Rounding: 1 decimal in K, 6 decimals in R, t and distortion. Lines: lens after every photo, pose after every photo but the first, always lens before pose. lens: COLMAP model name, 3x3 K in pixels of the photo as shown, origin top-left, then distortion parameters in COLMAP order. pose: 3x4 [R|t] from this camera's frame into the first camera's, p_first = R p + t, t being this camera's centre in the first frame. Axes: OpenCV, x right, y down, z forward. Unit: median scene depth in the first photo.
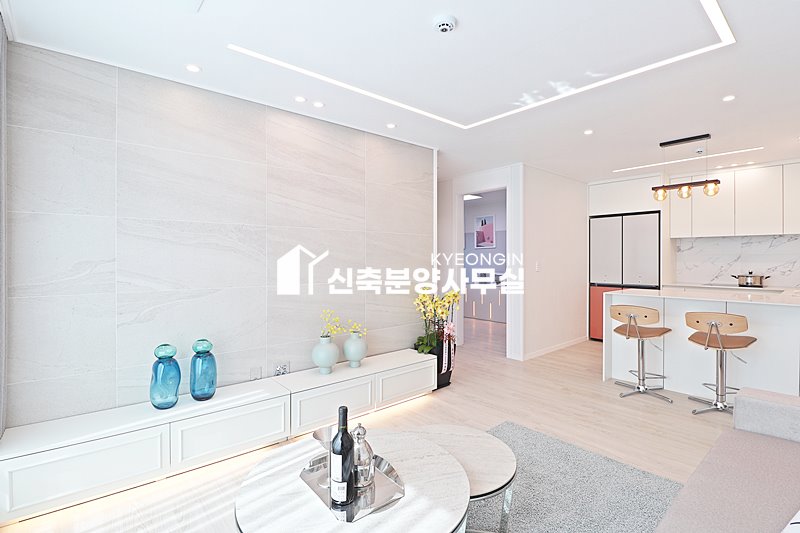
lens RADIAL K [[378.4, 0, 402.7], [0, 378.4, 258.7], [0, 0, 1]] dist [-0.014852, -0.000786]
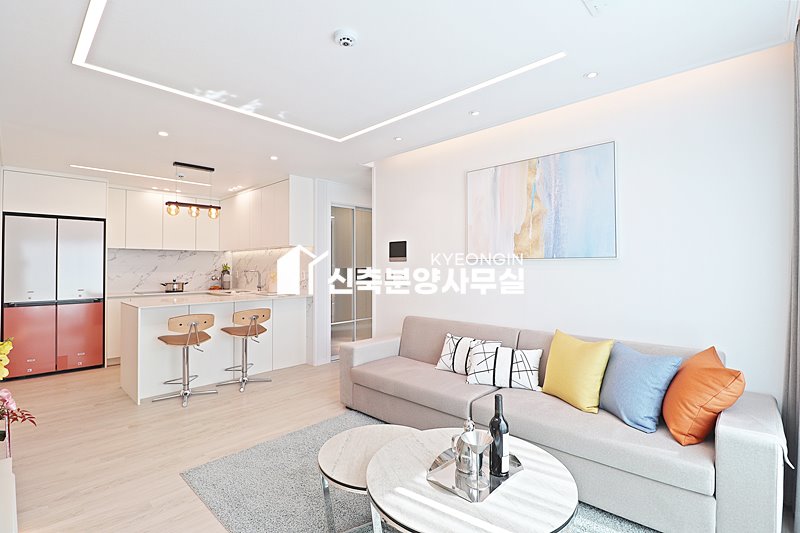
lens RADIAL K [[374.2, 0, 400.2], [0, 374.2, 261.5], [0, 0, 1]] dist [0.002091, -0.013695]
pose [[-0.098508, 0.014482, 0.995031, -0.448930], [0.002736, 0.999894, -0.014282, -0.006707], [-0.995132, 0.001315, -0.098537, 0.483197]]
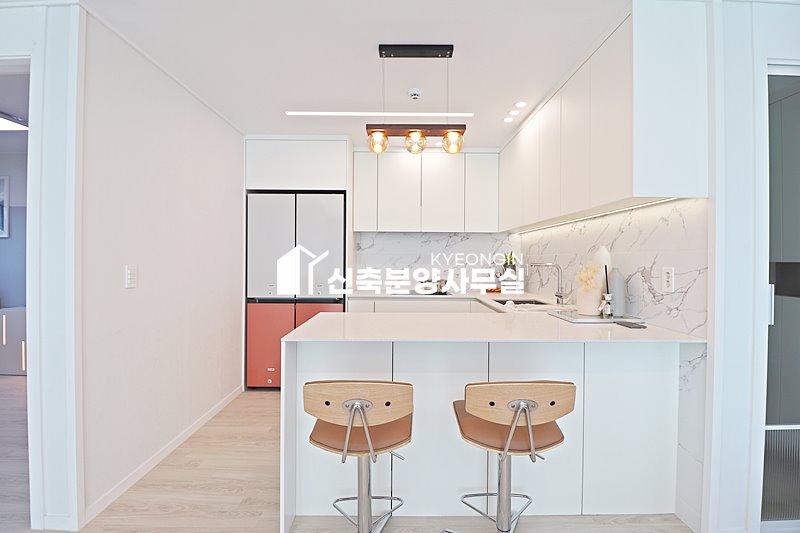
lens RADIAL K [[369.7, 0, 401.4], [0, 369.7, 259.8], [0, 0, 1]] dist [-0.015803, -0.000489]
pose [[0.648113, 0.000967, 0.761543, 0.315952], [-0.005923, 0.999975, 0.003772, -0.003187], [-0.761521, -0.006955, 0.648103, 0.654720]]
